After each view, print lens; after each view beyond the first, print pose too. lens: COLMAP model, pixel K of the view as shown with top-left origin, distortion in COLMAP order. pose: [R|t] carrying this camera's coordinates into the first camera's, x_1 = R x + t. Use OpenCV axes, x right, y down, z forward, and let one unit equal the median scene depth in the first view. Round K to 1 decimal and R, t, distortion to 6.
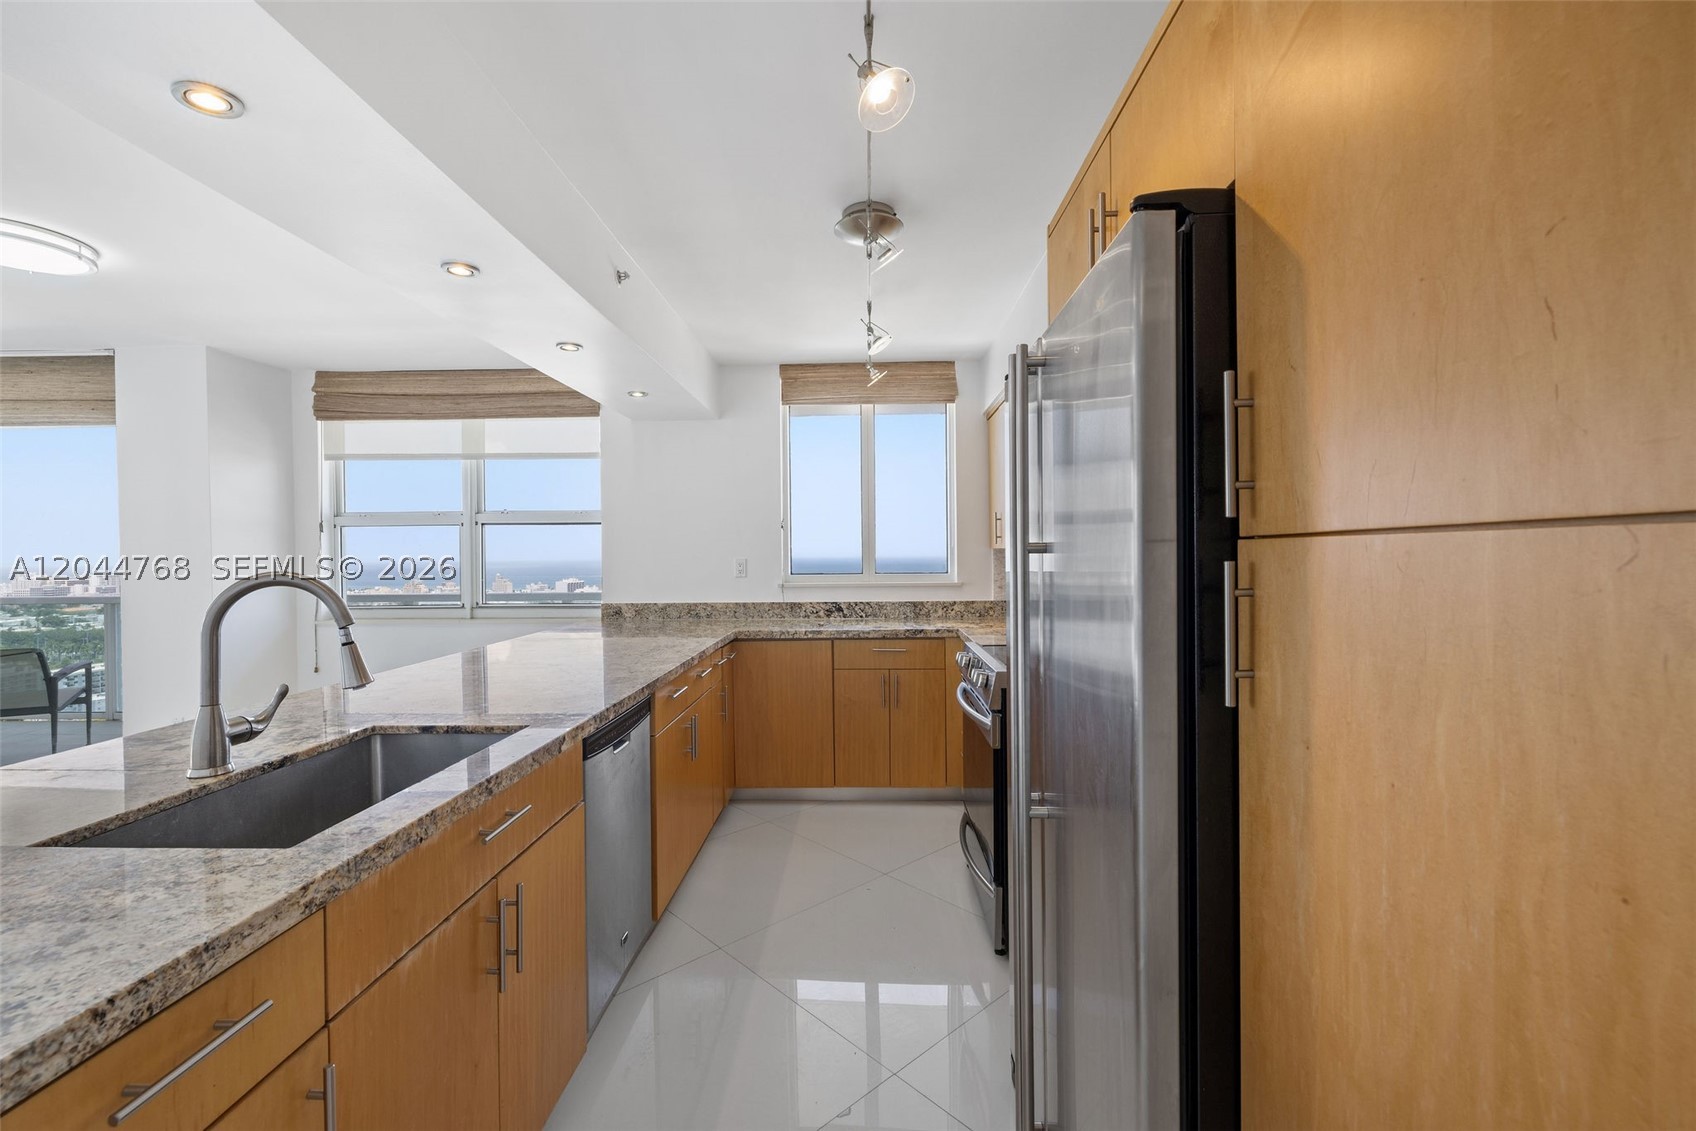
lens RADIAL K [[717.4, 0, 841.6], [0, 717.4, 560.7], [0, 0, 1]] dist [0.001176, -0.000606]
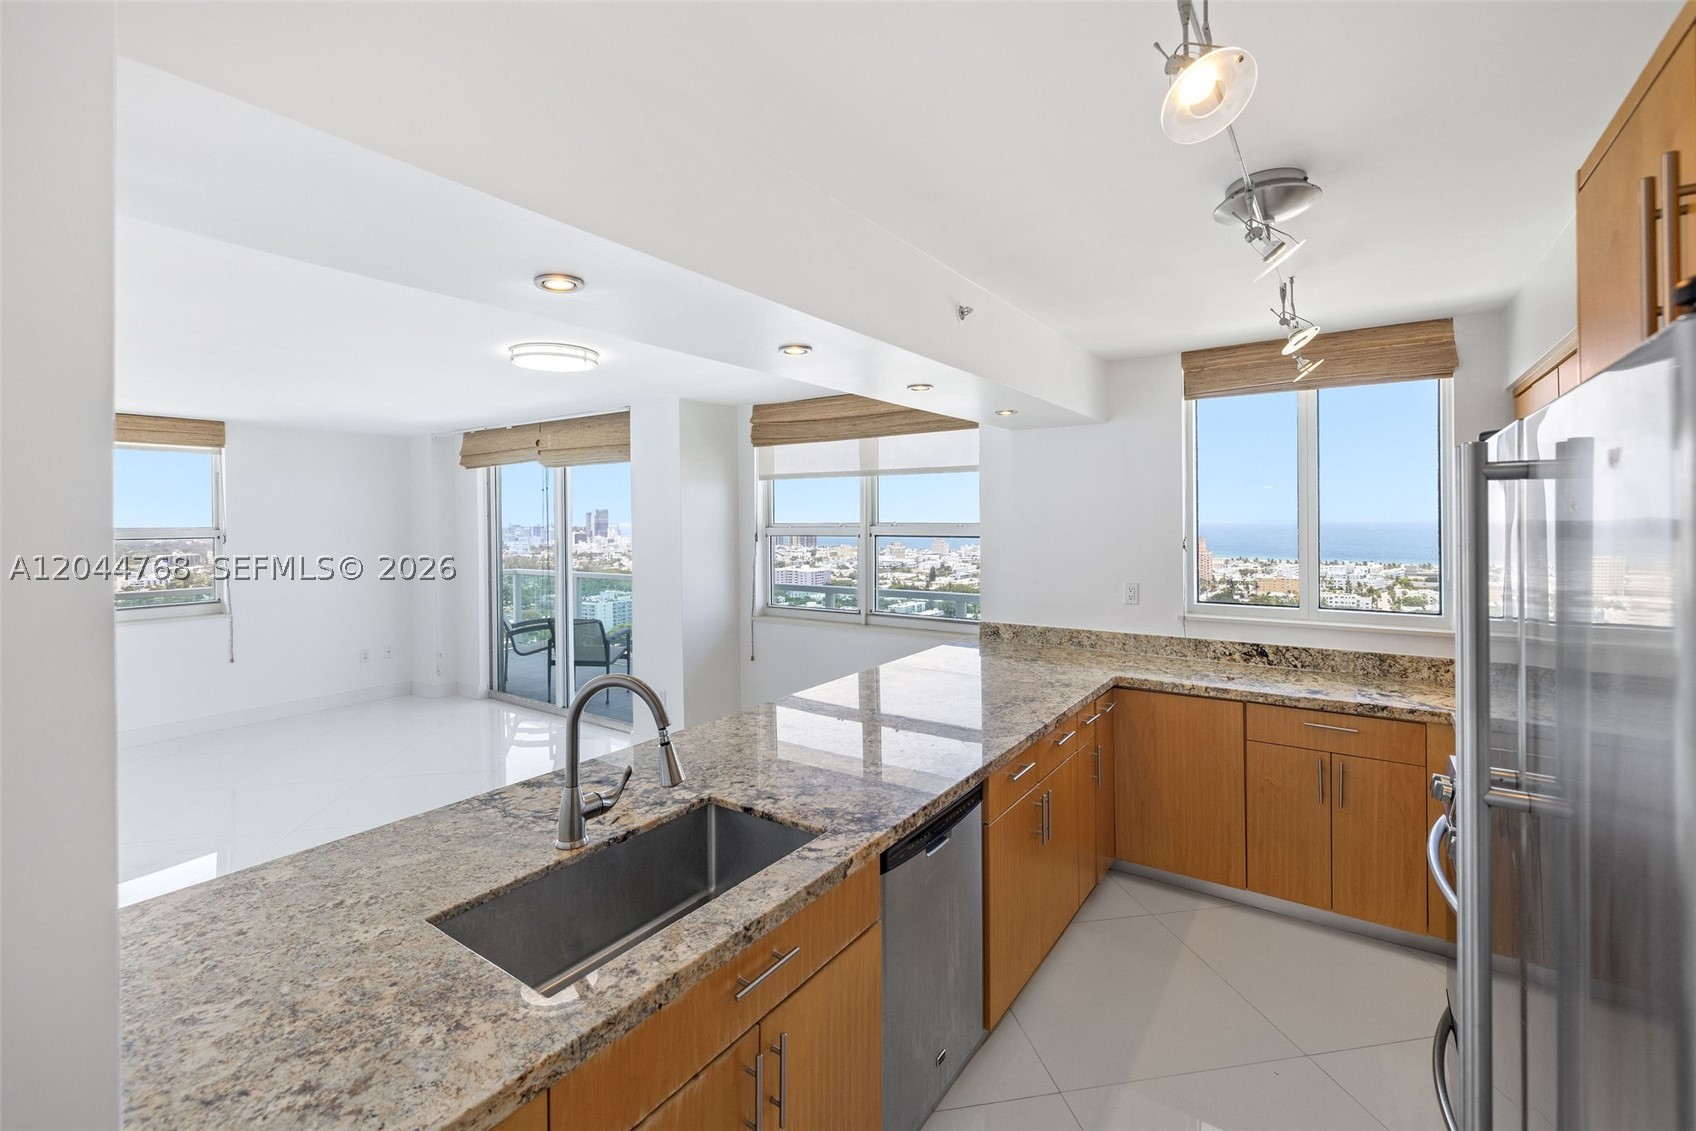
lens RADIAL K [[731.0, 0, 841.1], [0, 731.0, 521.3], [0, 0, 1]] dist [-0.000661, -0.000362]
pose [[0.838267, 0.003363, -0.545249, 0.046320], [-0.005066, 0.999986, -0.001620, -0.074583], [0.545236, 0.004120, 0.838273, 0.073878]]
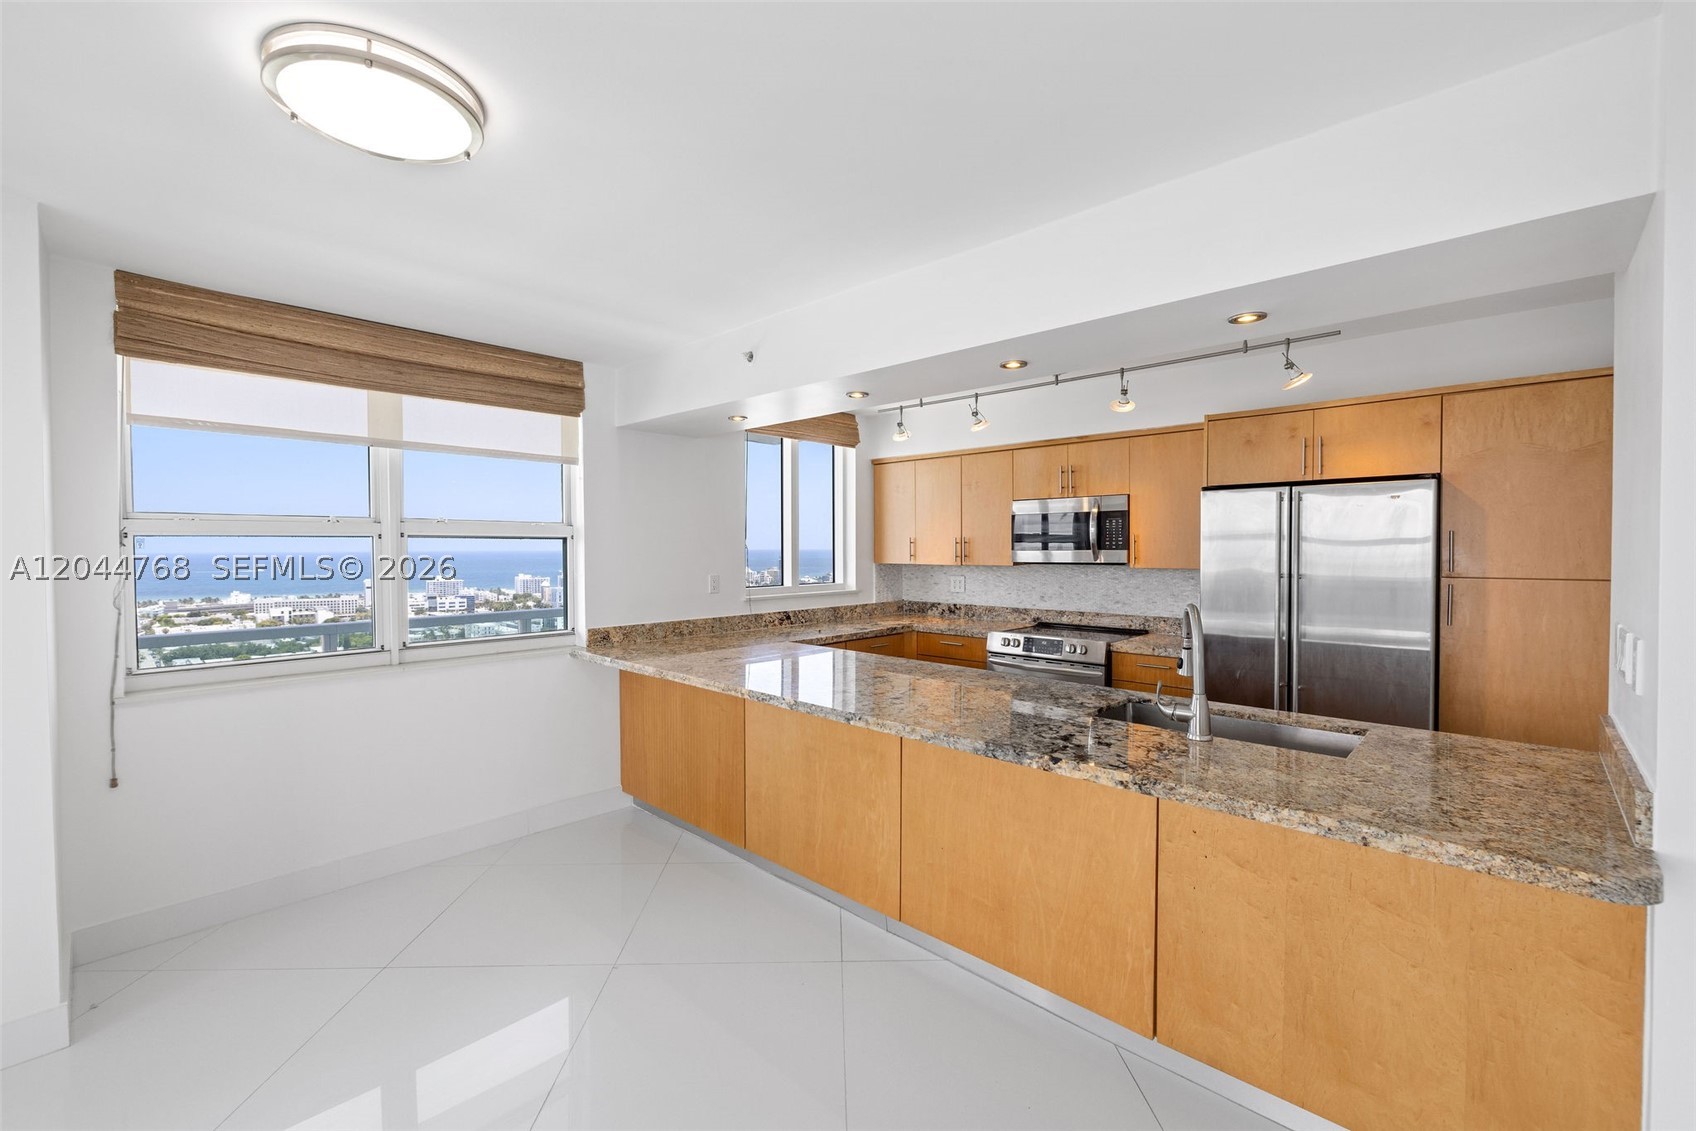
lens RADIAL K [[713.9, 0, 846.0], [0, 713.9, 561.7], [0, 0, 1]] dist [-0.000896, 0.000025]
pose [[0.661390, -0.009204, 0.749986, -0.800230], [0.004676, 0.999956, 0.008148, -0.030062], [-0.750027, -0.001882, 0.661404, 0.179352]]
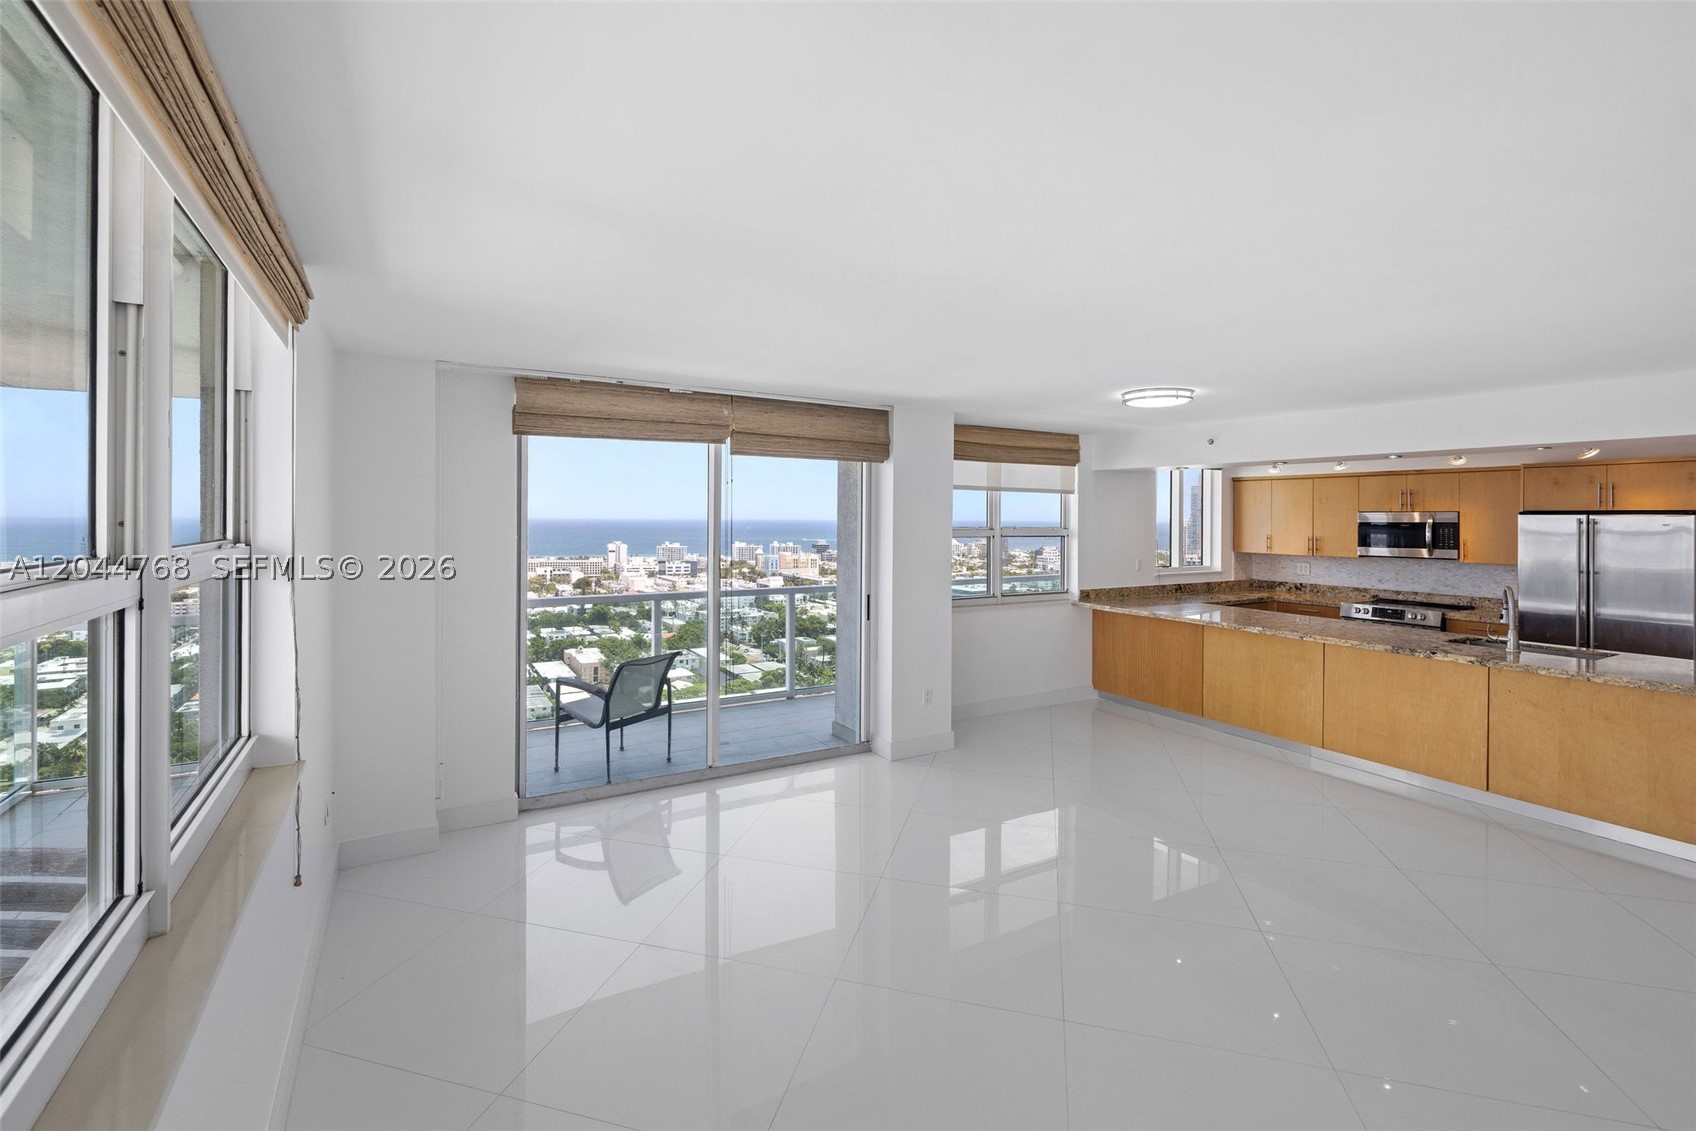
lens RADIAL K [[743.7, 0, 833.1], [0, 743.7, 515.8], [0, 0, 1]] dist [-0.000487, 0.000023]
pose [[0.851666, 0.015094, 0.523868, -1.635897], [-0.008811, 0.999856, -0.014485, -0.071381], [-0.524011, 0.007720, 0.851677, -0.068843]]
